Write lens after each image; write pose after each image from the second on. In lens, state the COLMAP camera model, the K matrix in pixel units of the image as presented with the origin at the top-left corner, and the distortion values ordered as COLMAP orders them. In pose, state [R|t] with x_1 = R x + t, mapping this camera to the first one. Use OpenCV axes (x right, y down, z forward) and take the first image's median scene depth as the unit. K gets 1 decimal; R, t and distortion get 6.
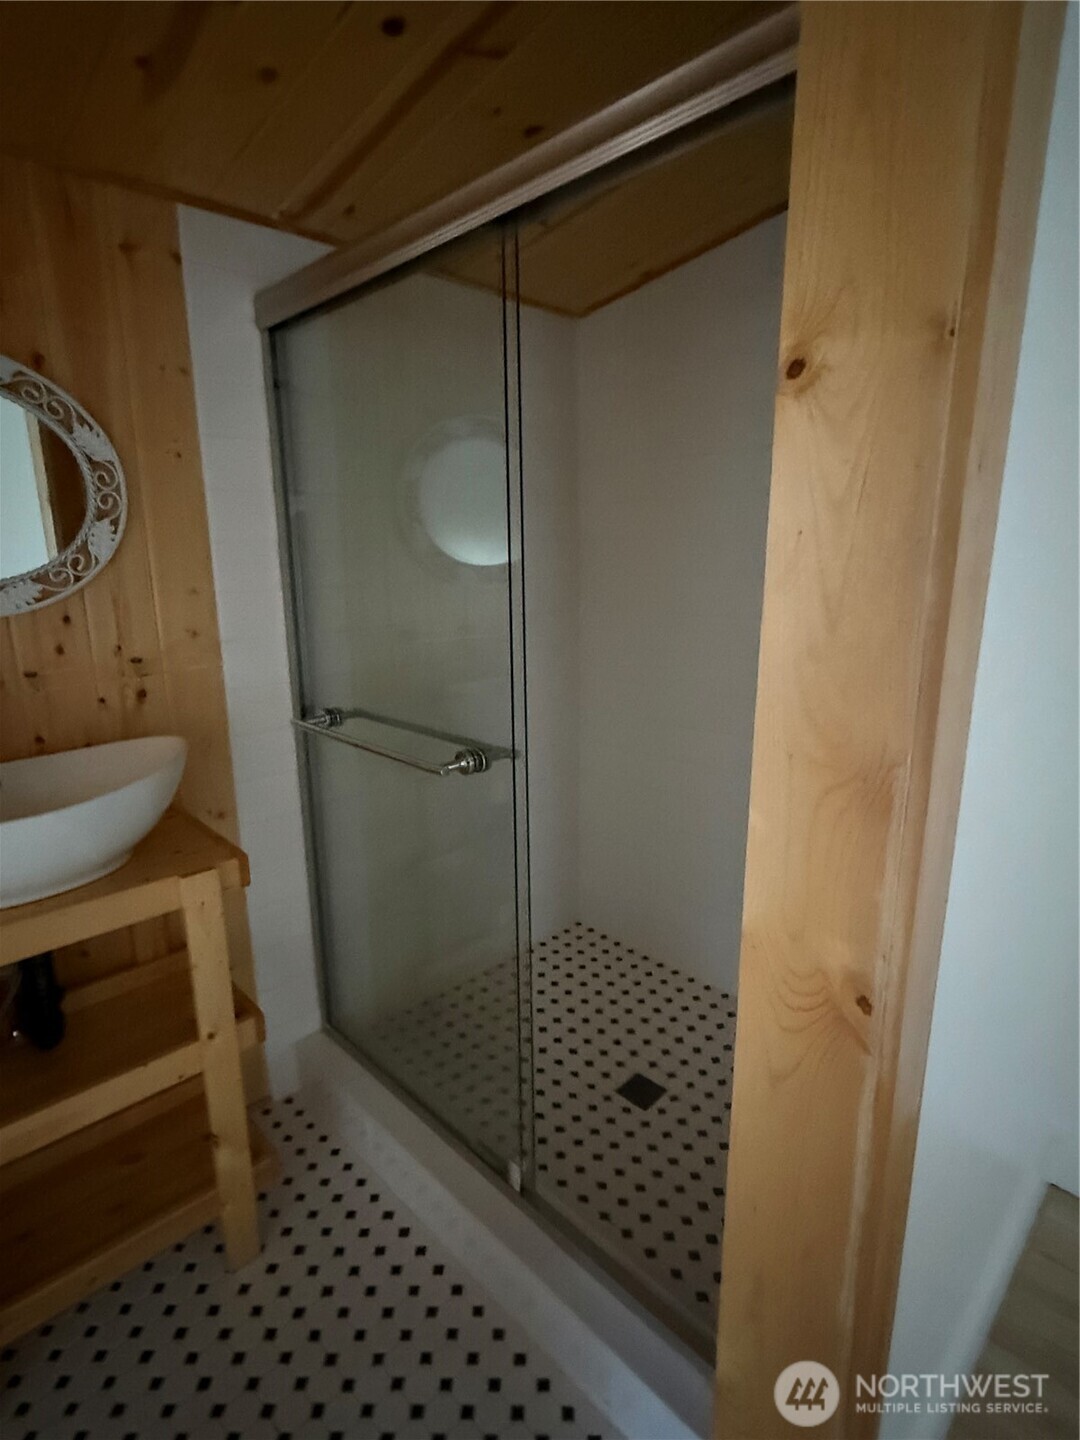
lens RADIAL K [[742.4, 0, 540.4], [0, 742.4, 723.1], [0, 0, 1]] dist [-0.002589, -0.000222]
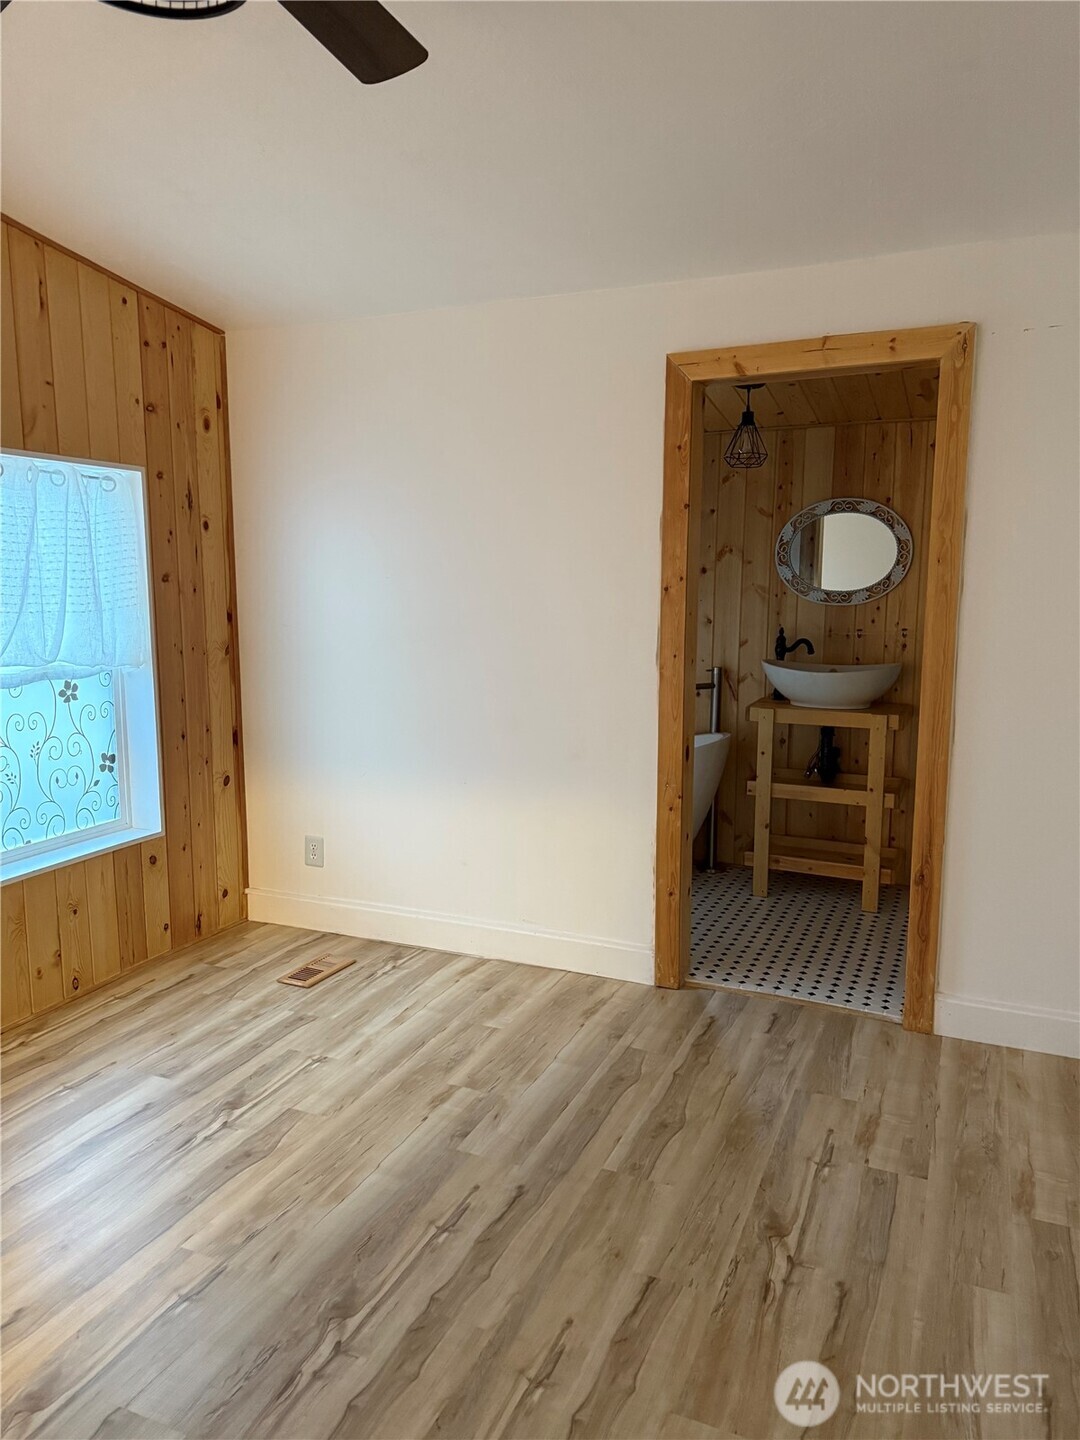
lens RADIAL K [[1005.9, 0, 538.8], [0, 1005.9, 722.6], [0, 0, 1]] dist [0.000417, 0.000047]
pose [[0.378125, 0.139696, -0.915154, 1.840937], [-0.219536, 0.973882, 0.057952, 0.252131], [0.899347, 0.178996, 0.398917, -1.105092]]
